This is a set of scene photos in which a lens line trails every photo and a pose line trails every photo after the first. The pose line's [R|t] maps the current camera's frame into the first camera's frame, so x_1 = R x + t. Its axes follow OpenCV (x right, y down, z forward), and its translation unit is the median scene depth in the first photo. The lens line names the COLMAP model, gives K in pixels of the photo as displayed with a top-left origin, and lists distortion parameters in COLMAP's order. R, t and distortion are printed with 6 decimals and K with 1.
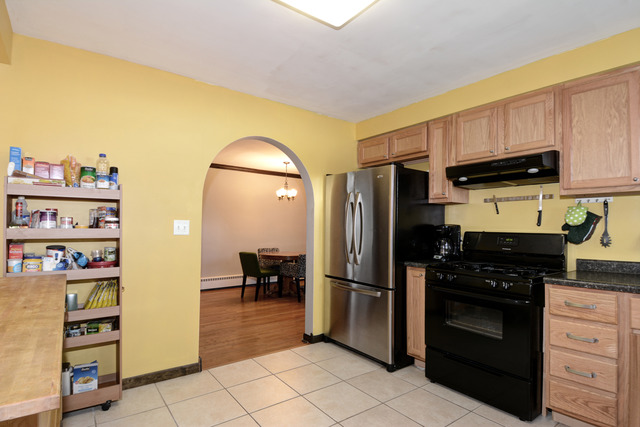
lens RADIAL K [[333.7, 0, 316.4], [0, 333.7, 219.6], [0, 0, 1]] dist [0.042585, -0.041894]
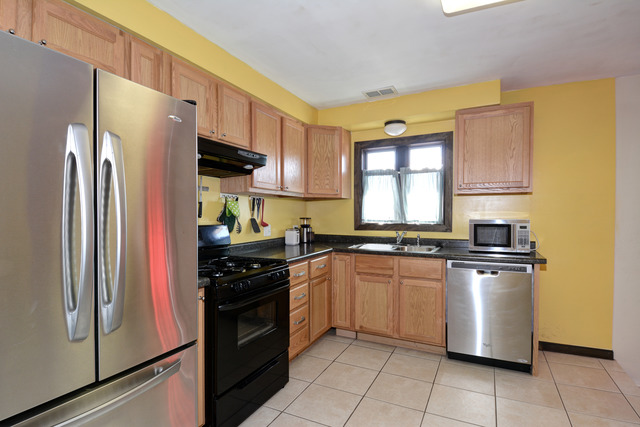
lens RADIAL K [[333.7, 0, 316.4], [0, 333.7, 219.6], [0, 0, 1]] dist [0.042585, -0.041894]
pose [[-0.449752, -0.025421, 0.892792, -0.418990], [-0.022763, 0.999596, 0.016996, -0.000384], [-0.892863, -0.012679, -0.450149, 1.318835]]
